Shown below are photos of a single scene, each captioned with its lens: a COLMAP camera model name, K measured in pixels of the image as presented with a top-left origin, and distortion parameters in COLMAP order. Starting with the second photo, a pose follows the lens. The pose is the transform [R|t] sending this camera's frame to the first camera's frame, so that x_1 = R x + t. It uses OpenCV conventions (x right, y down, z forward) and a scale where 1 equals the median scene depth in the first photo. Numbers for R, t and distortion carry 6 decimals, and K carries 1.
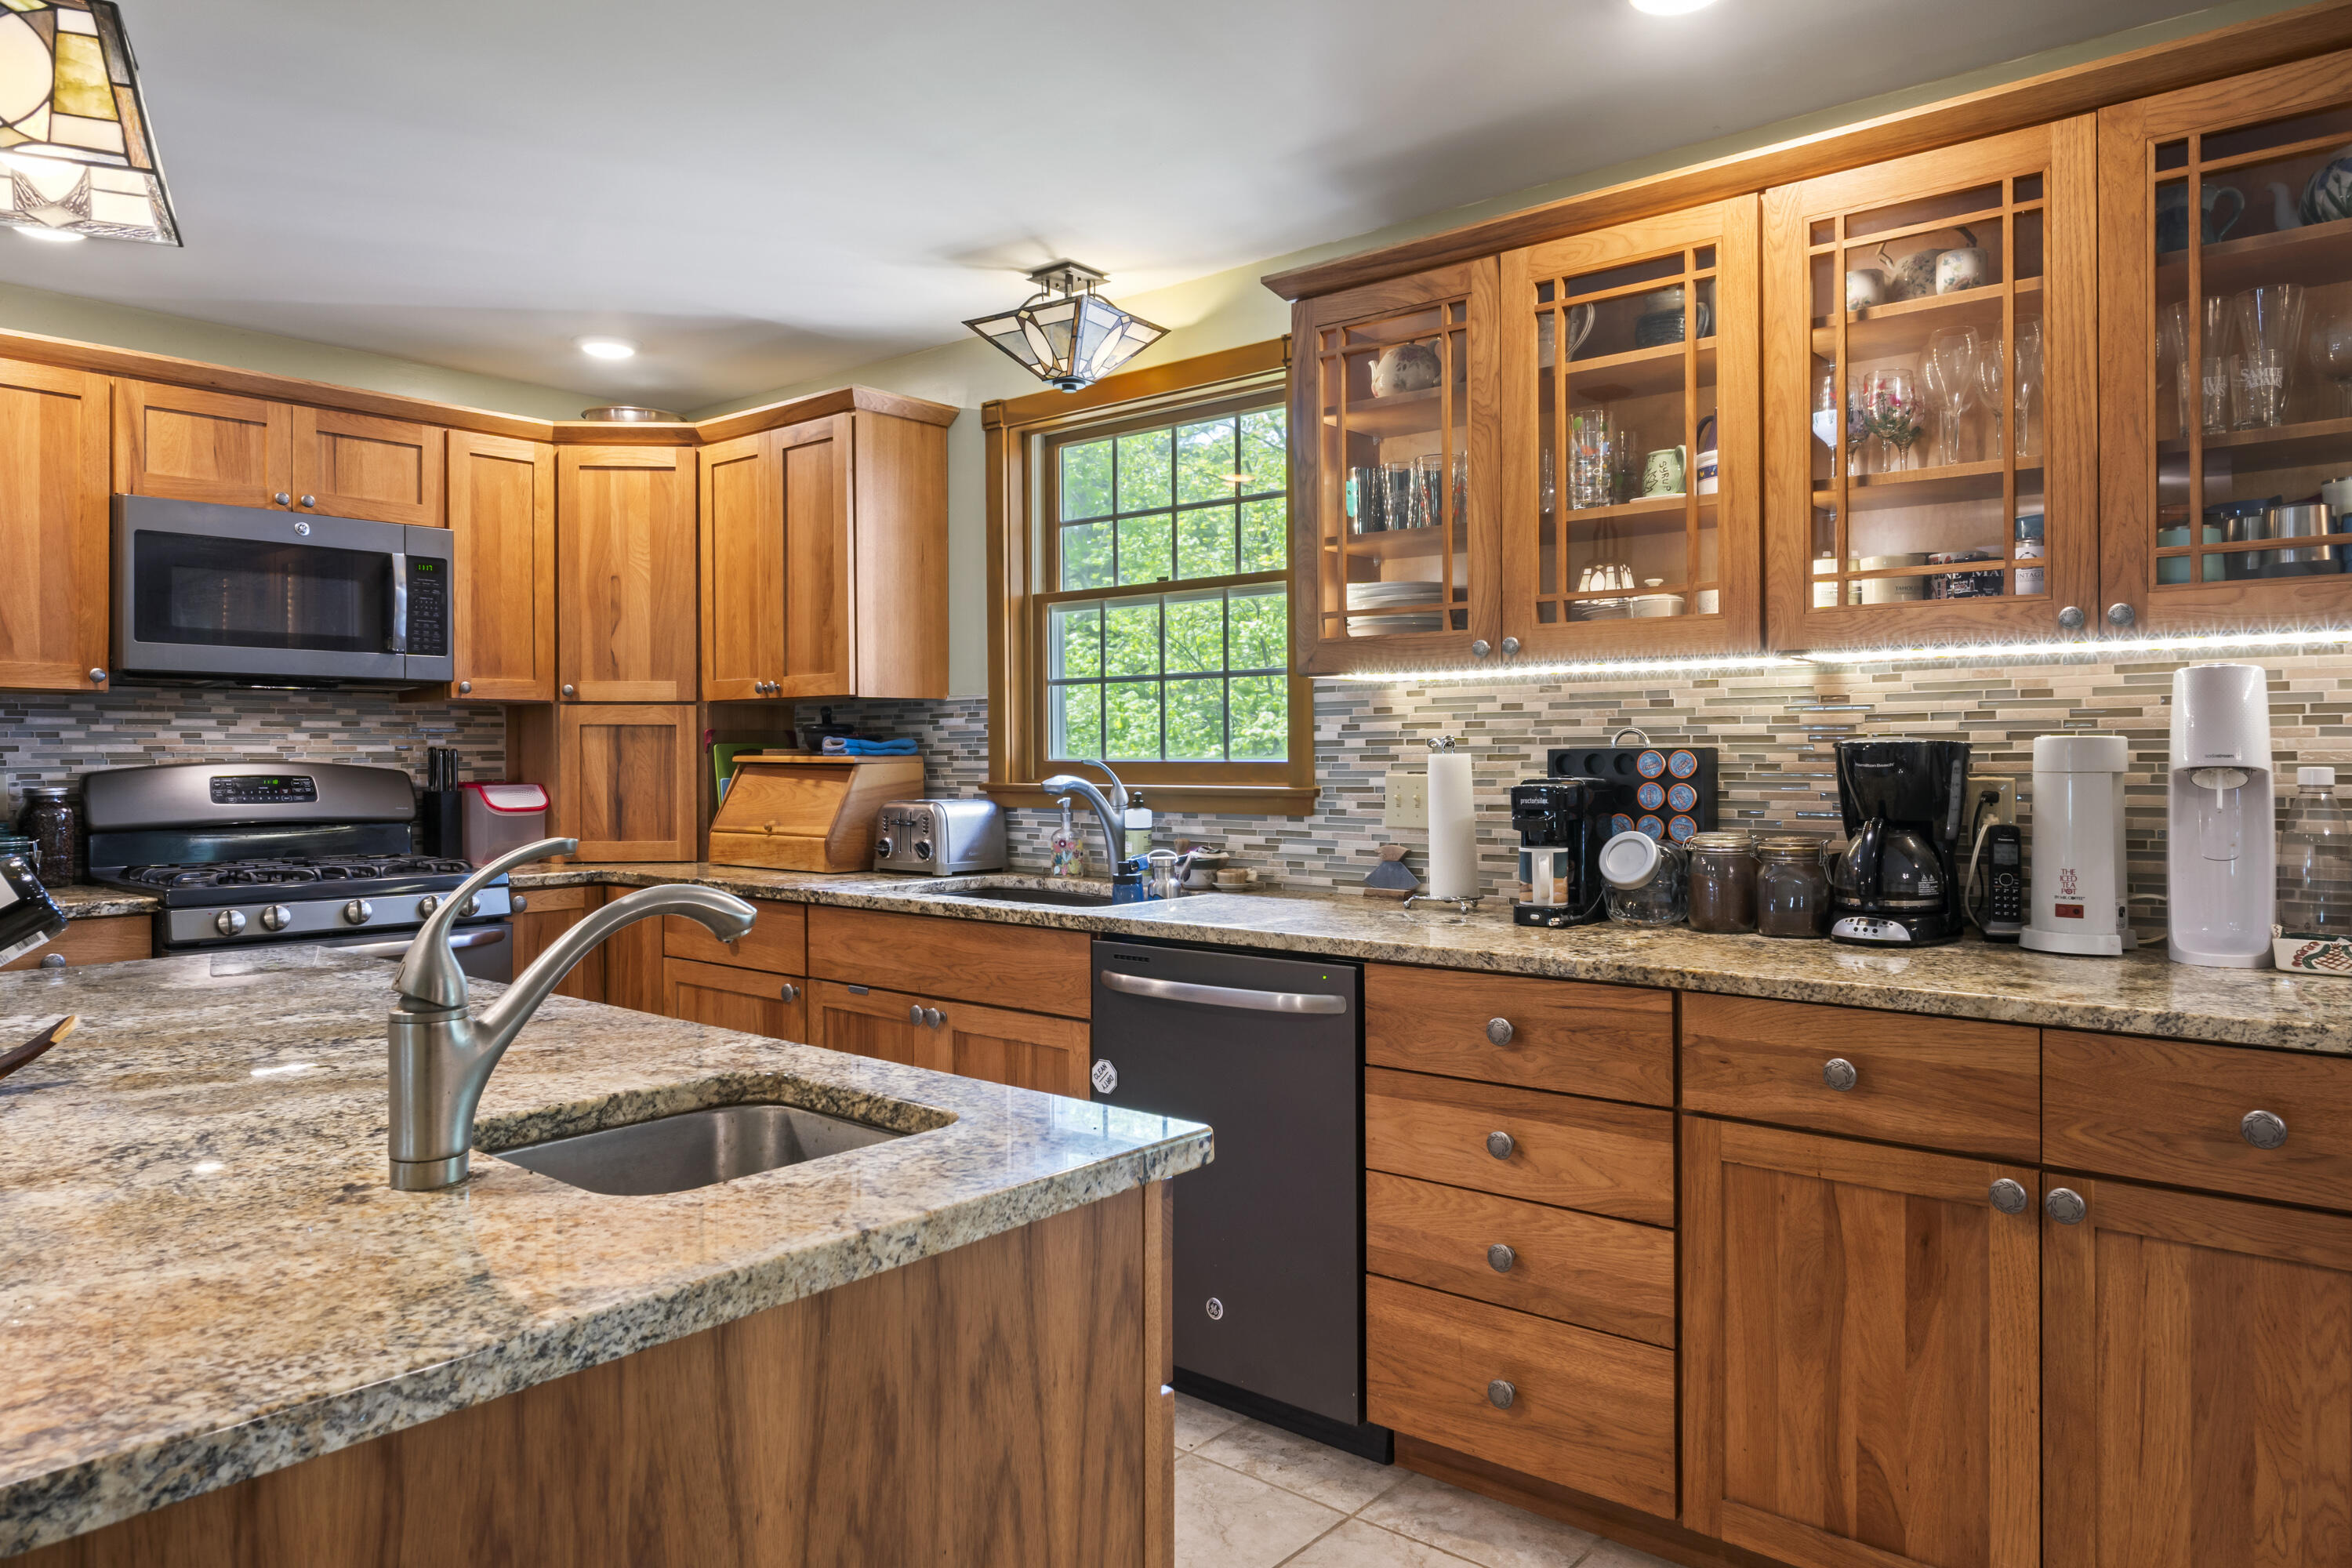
lens RADIAL K [[1549.6, 0, 1171.2], [0, 1549.6, 769.6], [0, 0, 1]] dist [-0.012508, -0.005432]
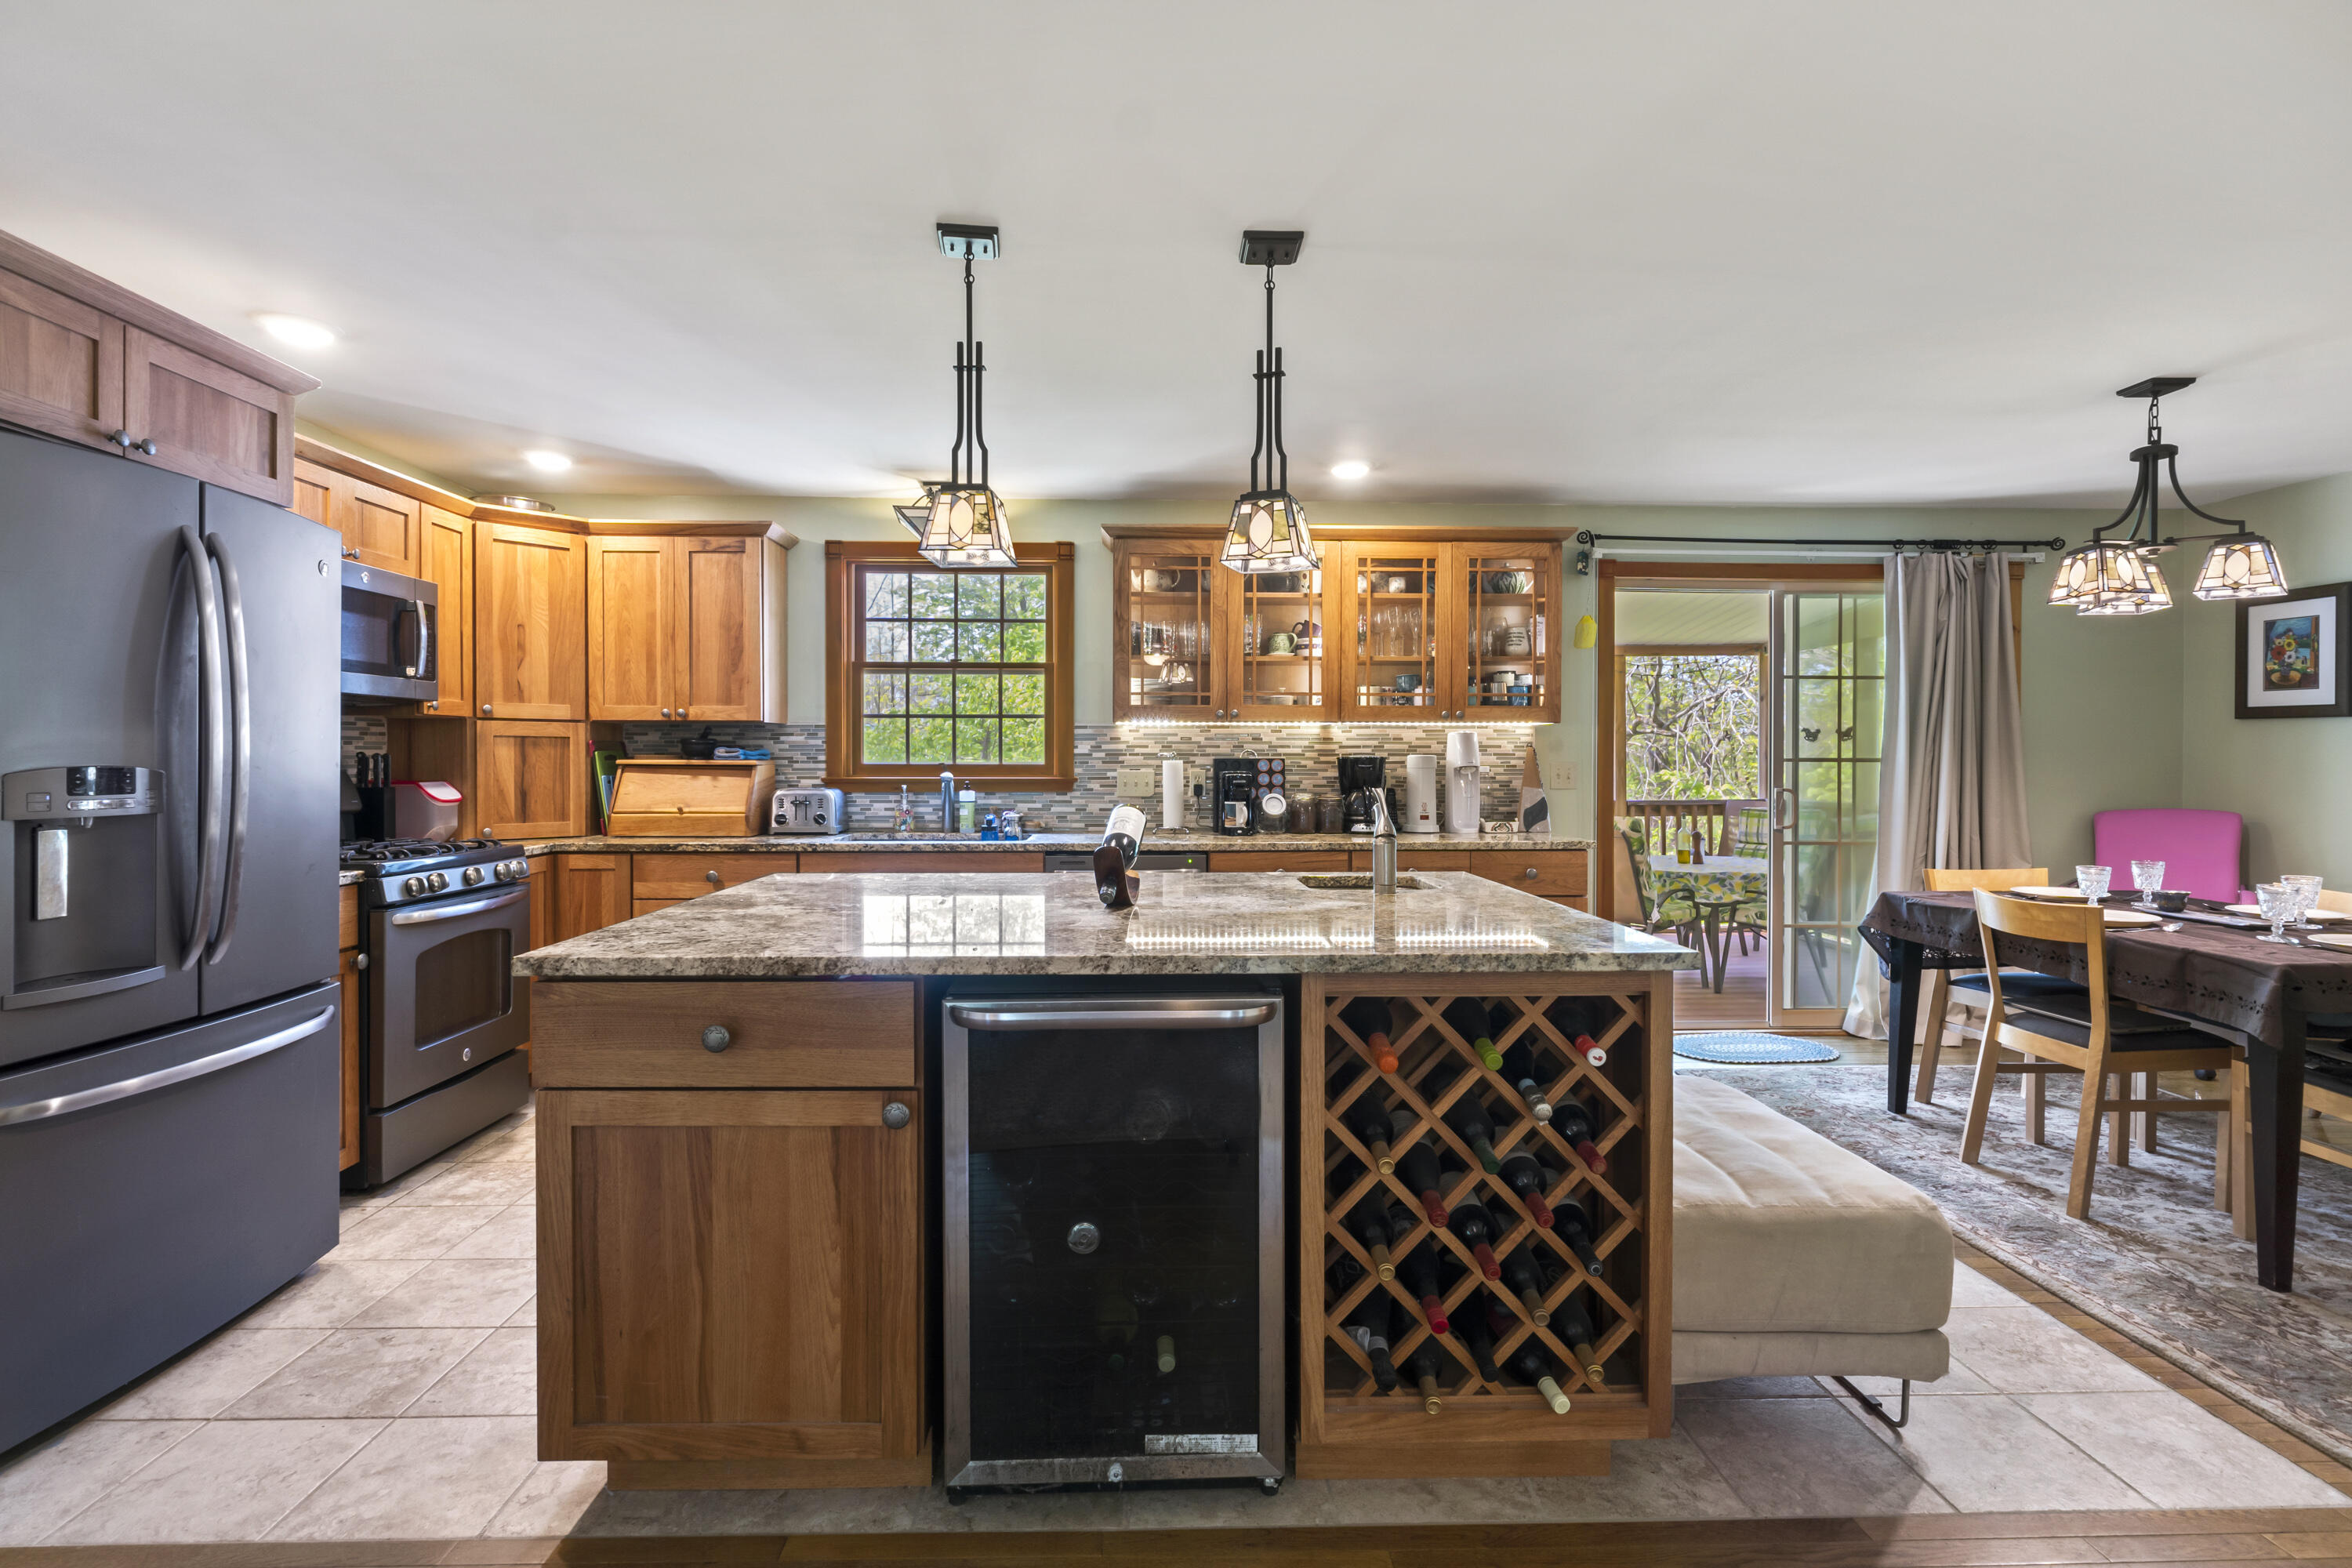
lens RADIAL K [[1186.4, 0, 1178.8], [0, 1186.4, 783.2], [0, 0, 1]] dist [0.005152, -0.000097]
pose [[0.720792, -0.009910, 0.693081, -0.746250], [0.002657, 0.999930, 0.011534, 0.001716], [-0.693147, -0.006472, 0.720768, -0.151280]]
